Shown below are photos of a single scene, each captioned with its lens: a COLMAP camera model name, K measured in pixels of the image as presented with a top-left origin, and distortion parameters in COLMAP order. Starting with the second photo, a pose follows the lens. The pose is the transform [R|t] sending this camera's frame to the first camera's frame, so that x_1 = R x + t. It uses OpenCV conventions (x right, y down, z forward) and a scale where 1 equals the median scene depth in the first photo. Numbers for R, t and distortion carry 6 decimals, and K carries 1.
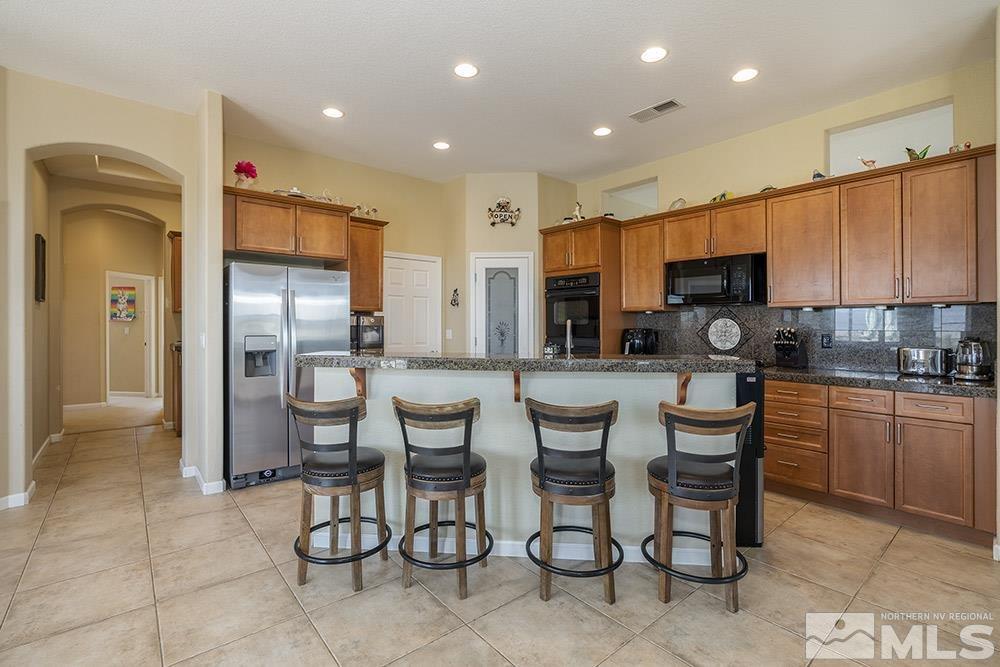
lens RADIAL K [[452.5, 0, 497.8], [0, 452.5, 326.1], [0, 0, 1]] dist [-0.004586, -0.000067]
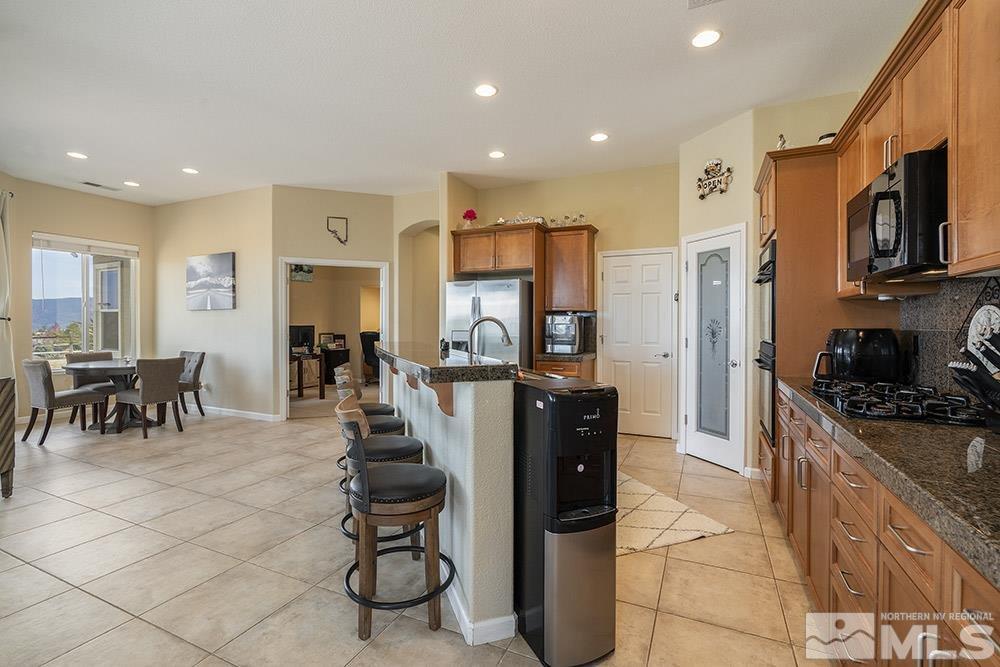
lens RADIAL K [[452.5, 0, 497.8], [0, 452.5, 326.1], [0, 0, 1]] dist [-0.004586, -0.000067]
pose [[0.428349, 0.002477, -0.903610, 0.682394], [-0.002931, 0.999995, 0.001352, 0.003896], [0.903609, 0.002069, 0.428354, 0.402260]]
